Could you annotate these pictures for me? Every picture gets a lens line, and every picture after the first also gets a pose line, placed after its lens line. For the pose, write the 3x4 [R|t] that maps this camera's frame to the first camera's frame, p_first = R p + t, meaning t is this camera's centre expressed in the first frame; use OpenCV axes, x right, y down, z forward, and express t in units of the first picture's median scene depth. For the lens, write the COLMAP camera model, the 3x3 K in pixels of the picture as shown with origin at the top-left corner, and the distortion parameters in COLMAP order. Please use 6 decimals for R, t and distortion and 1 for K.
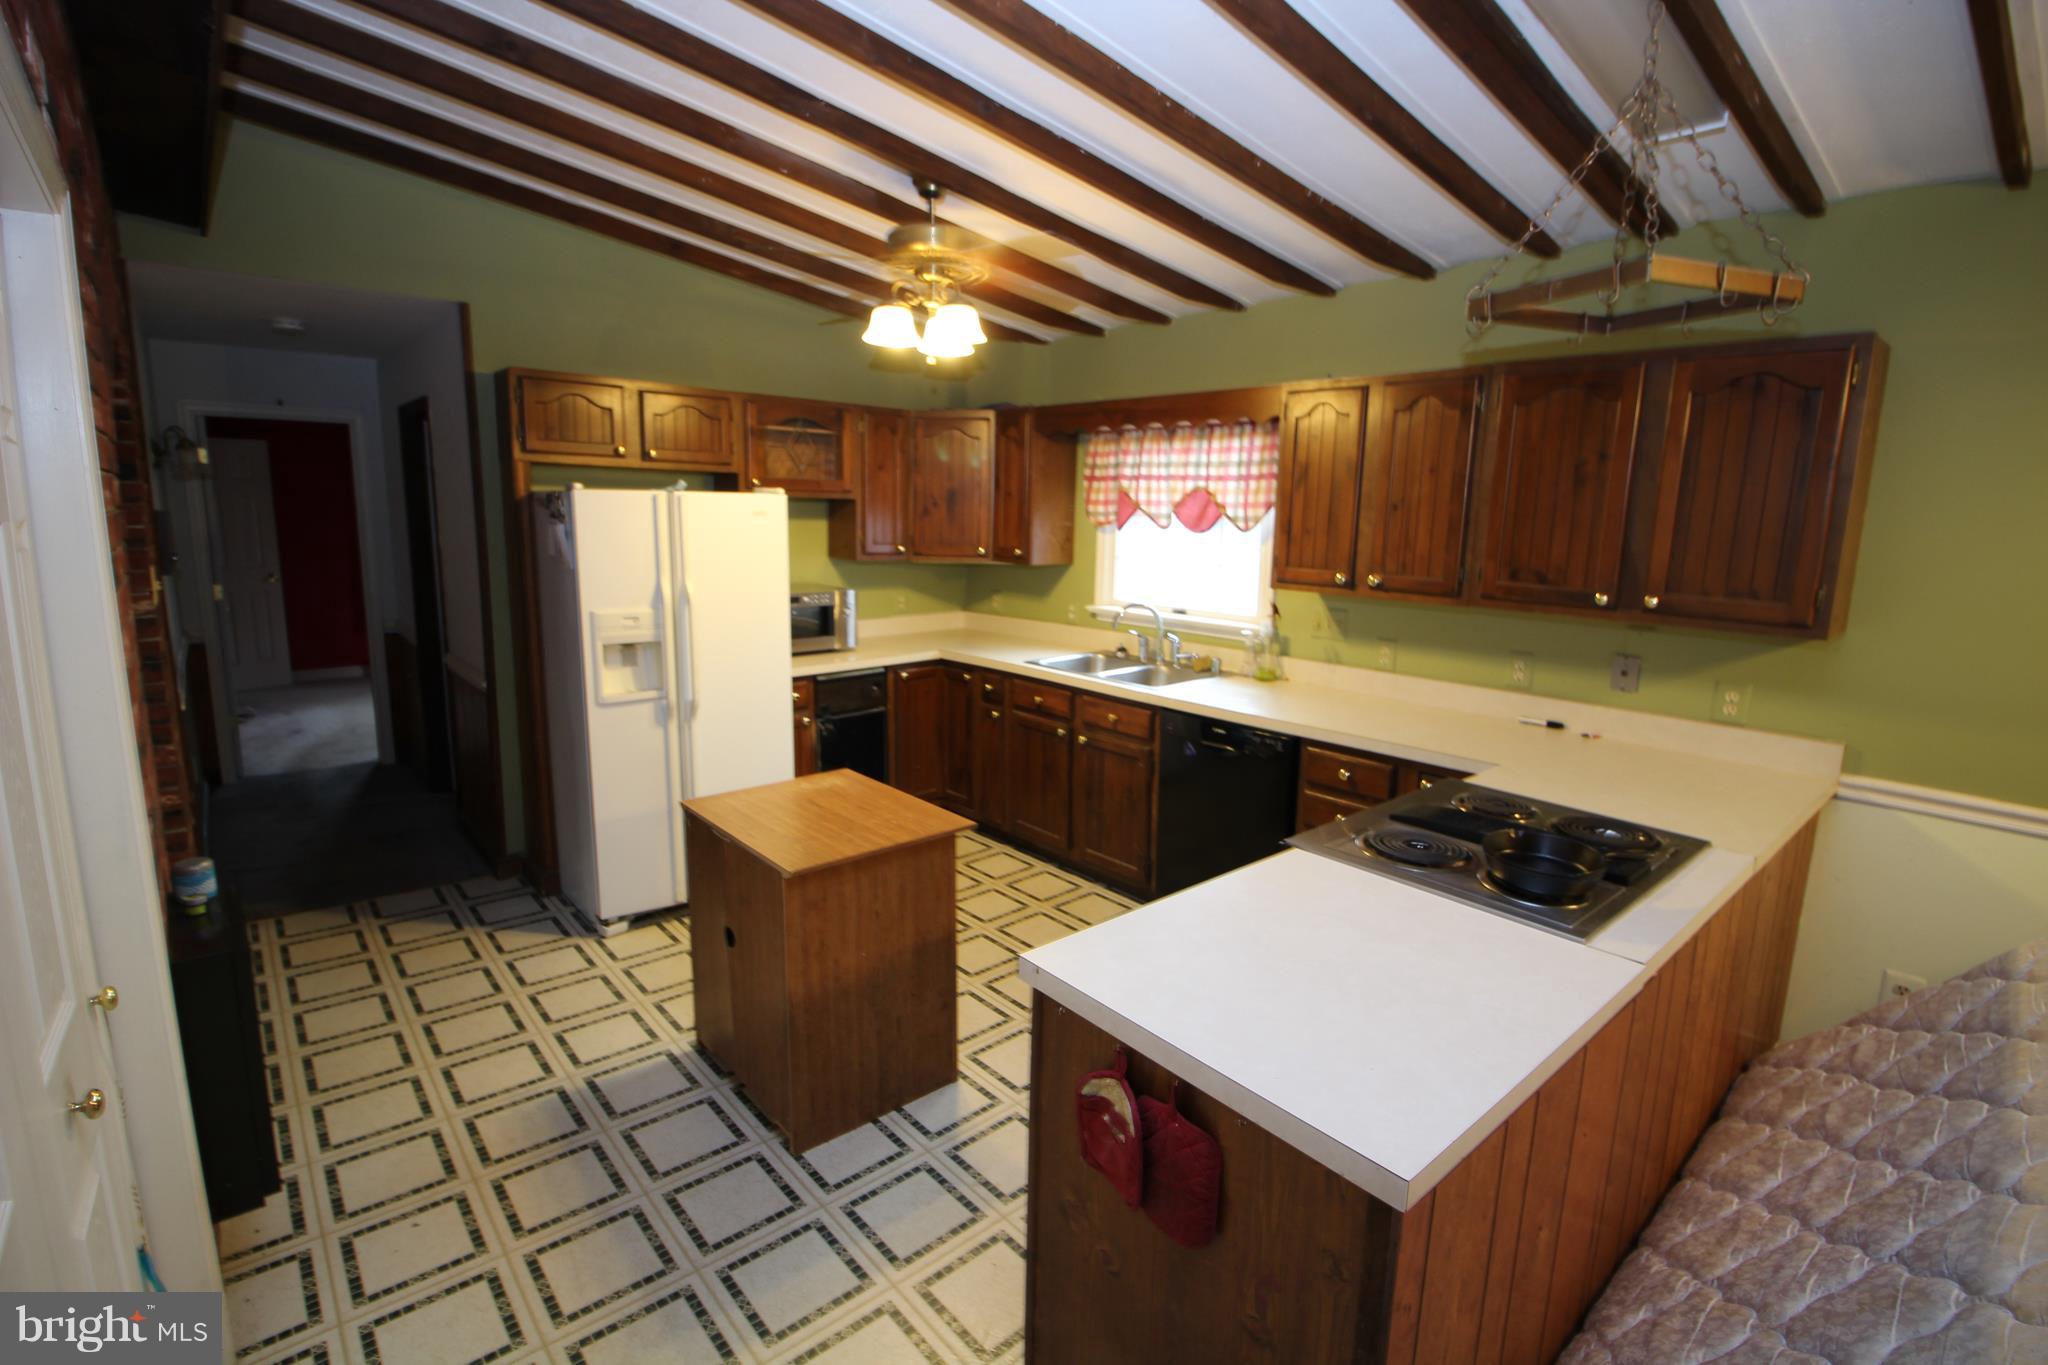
lens RADIAL K [[945.3, 0, 1022.5], [0, 945.3, 672.4], [0, 0, 1]] dist [-0.000838, -0.013264]
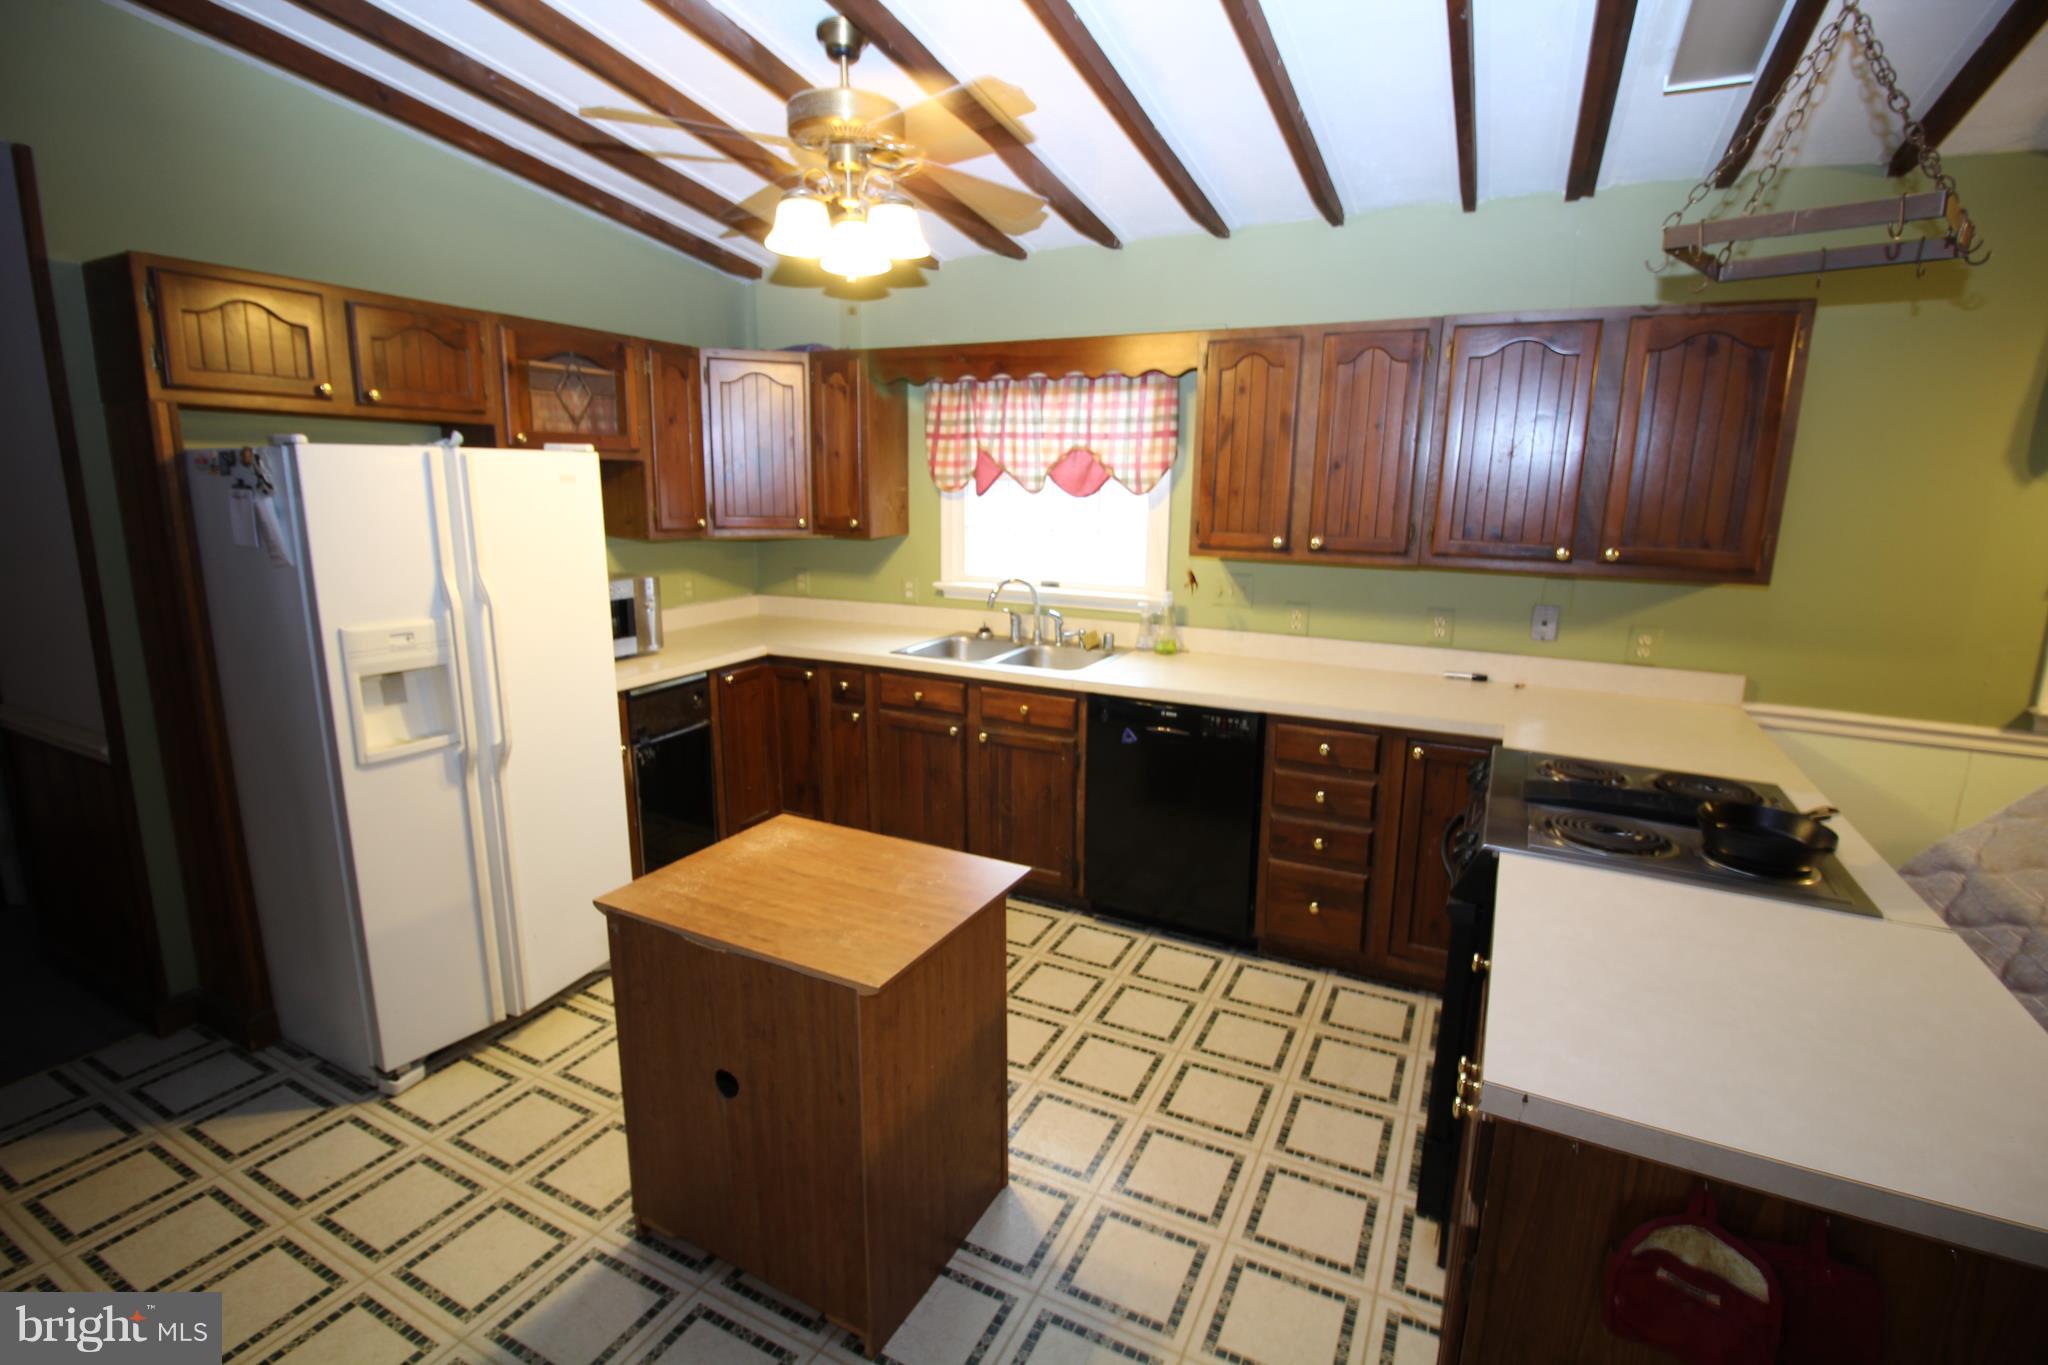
lens RADIAL K [[945.3, 0, 1021.8], [0, 945.3, 676.0], [0, 0, 1]] dist [0.001328, -0.013841]
pose [[0.928770, -0.084033, 0.361004, -0.218066], [0.070374, 0.996224, 0.050843, -0.027438], [-0.363913, -0.021816, 0.931177, 0.178239]]
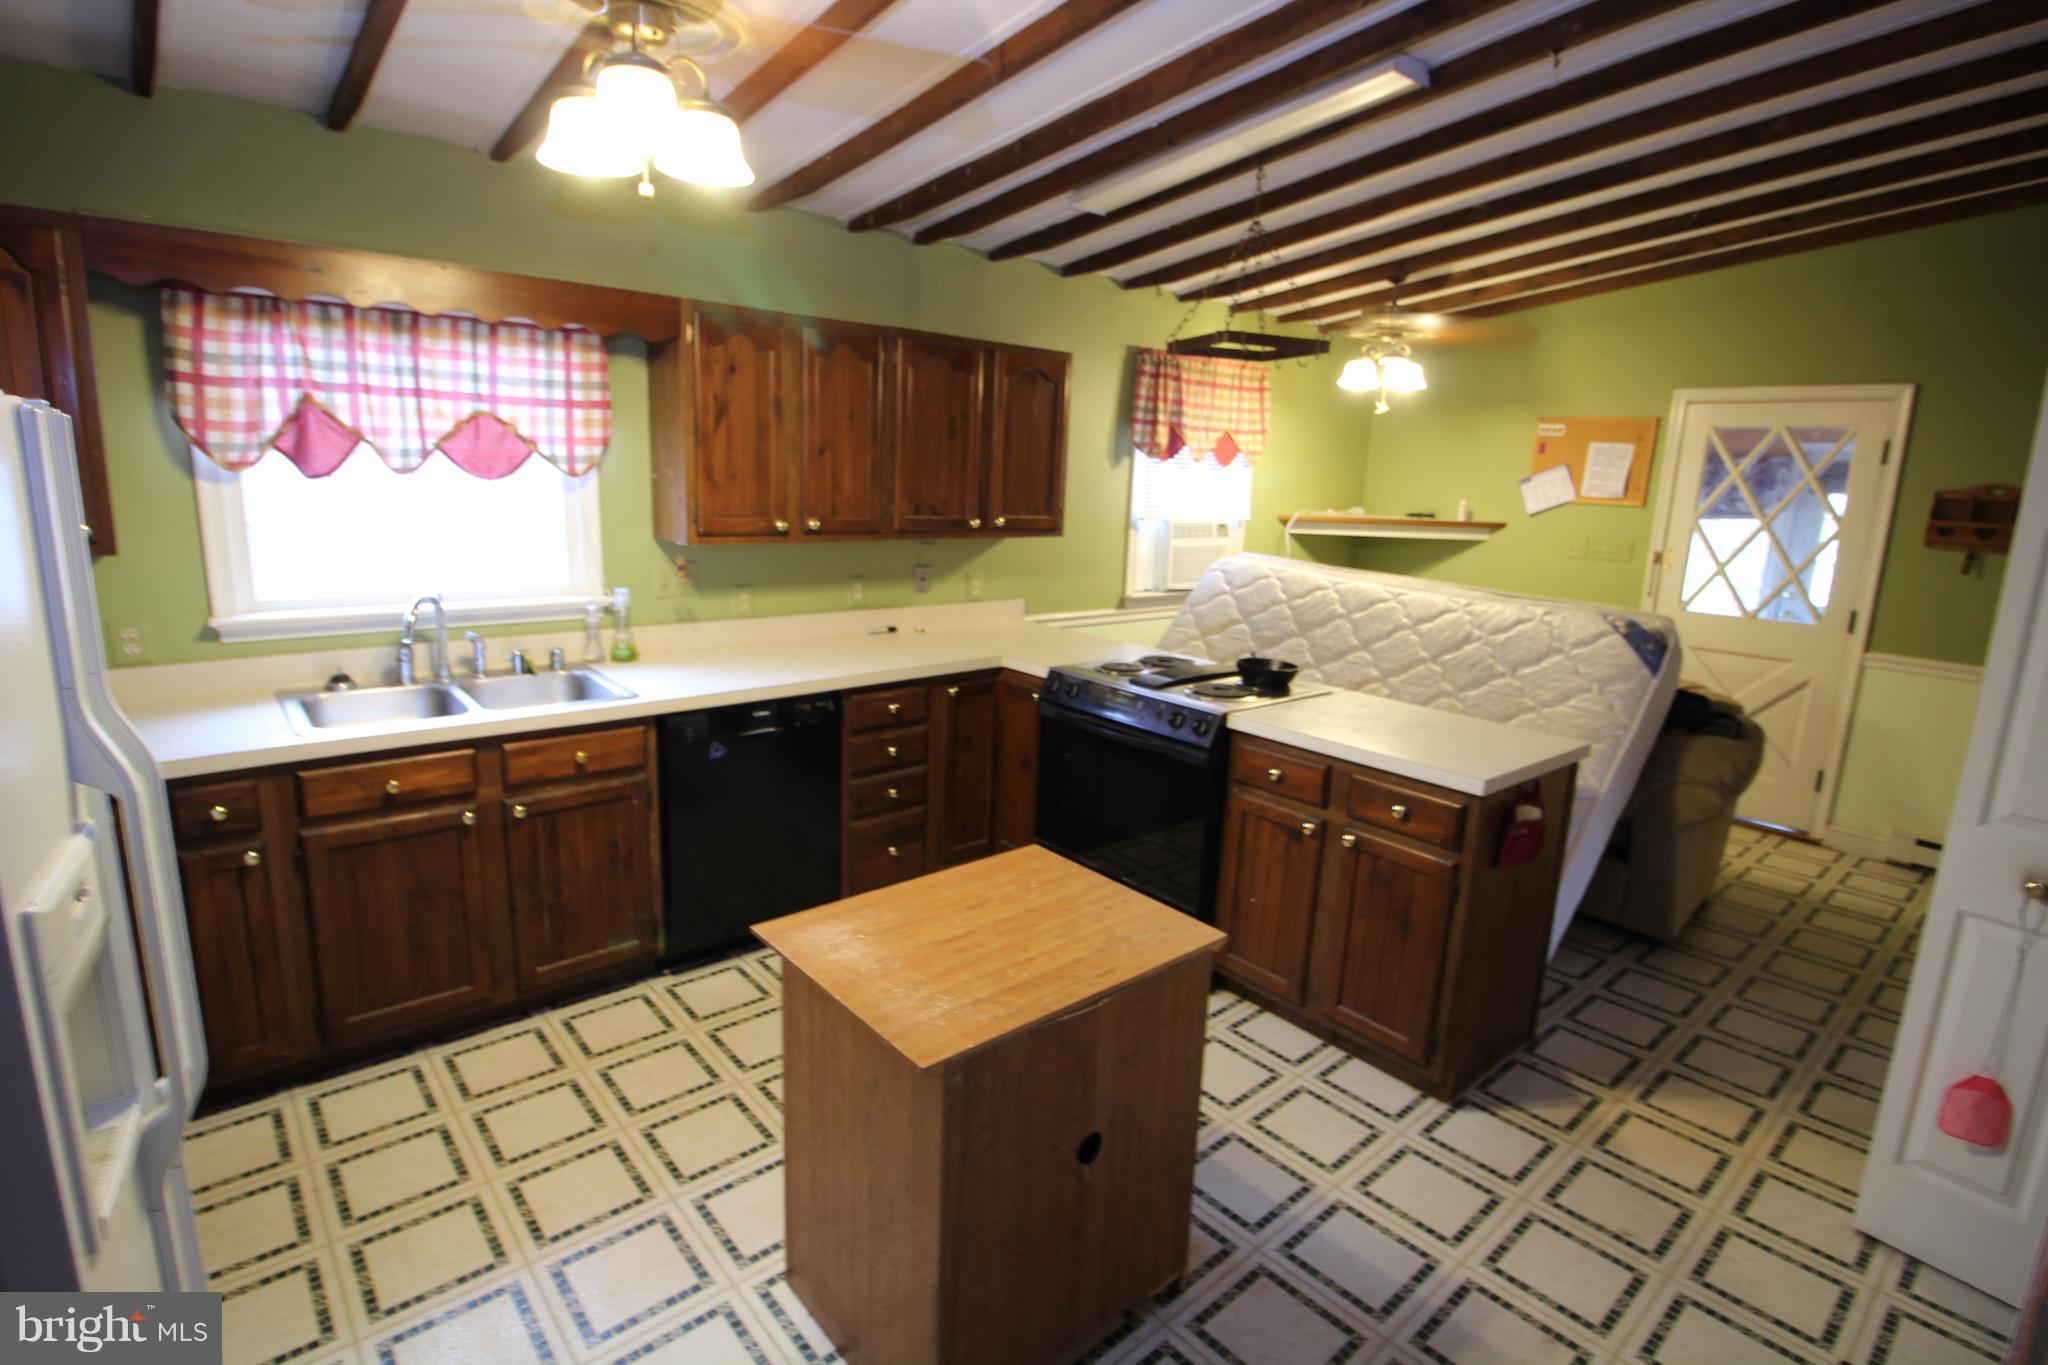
lens RADIAL K [[1005.6, 0, 1024.0], [0, 1005.6, 682.5], [0, 0, 1]] dist [-0.005660, -0.000901]
pose [[0.000216, -0.228437, 0.973559, -0.588587], [0.138193, 0.964225, 0.226216, -0.121576], [-0.990405, 0.134490, 0.031777, 0.638633]]
